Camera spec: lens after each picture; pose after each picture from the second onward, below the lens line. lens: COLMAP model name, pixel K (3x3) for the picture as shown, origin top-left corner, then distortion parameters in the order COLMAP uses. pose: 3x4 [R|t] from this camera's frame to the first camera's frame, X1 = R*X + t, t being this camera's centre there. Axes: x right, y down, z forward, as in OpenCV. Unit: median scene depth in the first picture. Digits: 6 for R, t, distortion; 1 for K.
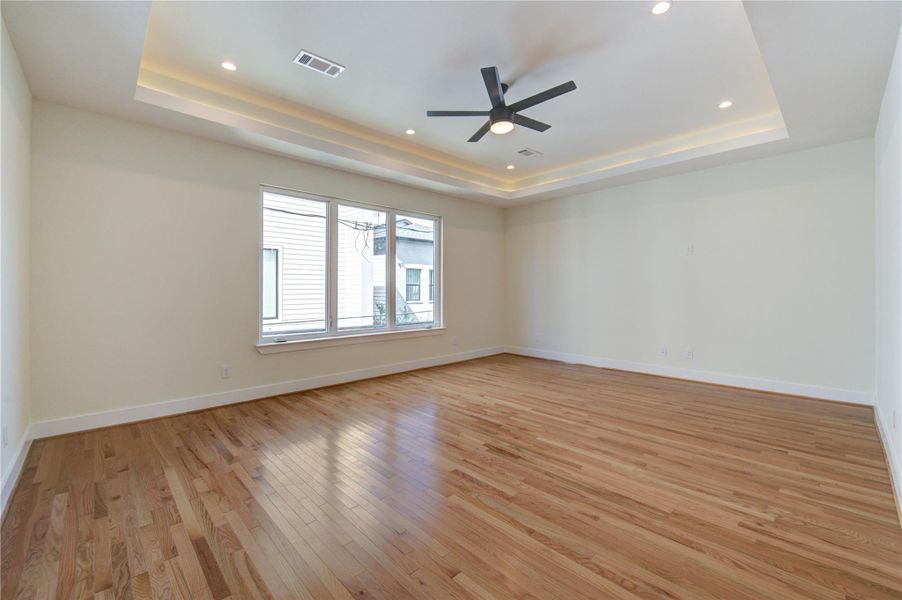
lens RADIAL K [[375.3, 0, 455.1], [0, 375.3, 292.3], [0, 0, 1]] dist [-0.014885, 0.000291]
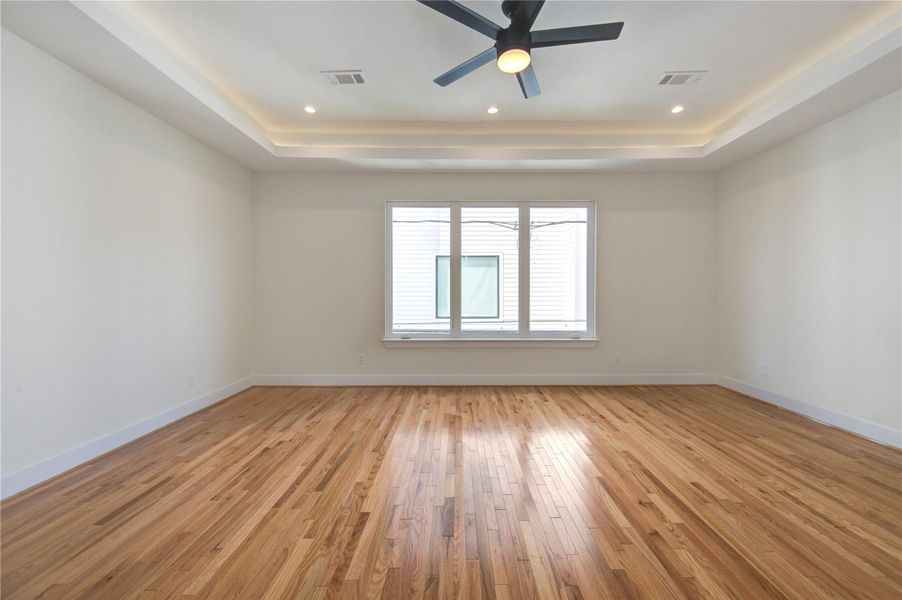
lens RADIAL K [[357.5, 0, 453.0], [0, 357.5, 302.1], [0, 0, 1]] dist [-0.012046, -0.000305]
pose [[0.720205, 0.019628, -0.693483, 0.496134], [-0.004393, 0.999709, 0.023733, -0.005339], [0.693747, -0.014046, 0.720082, 0.425493]]
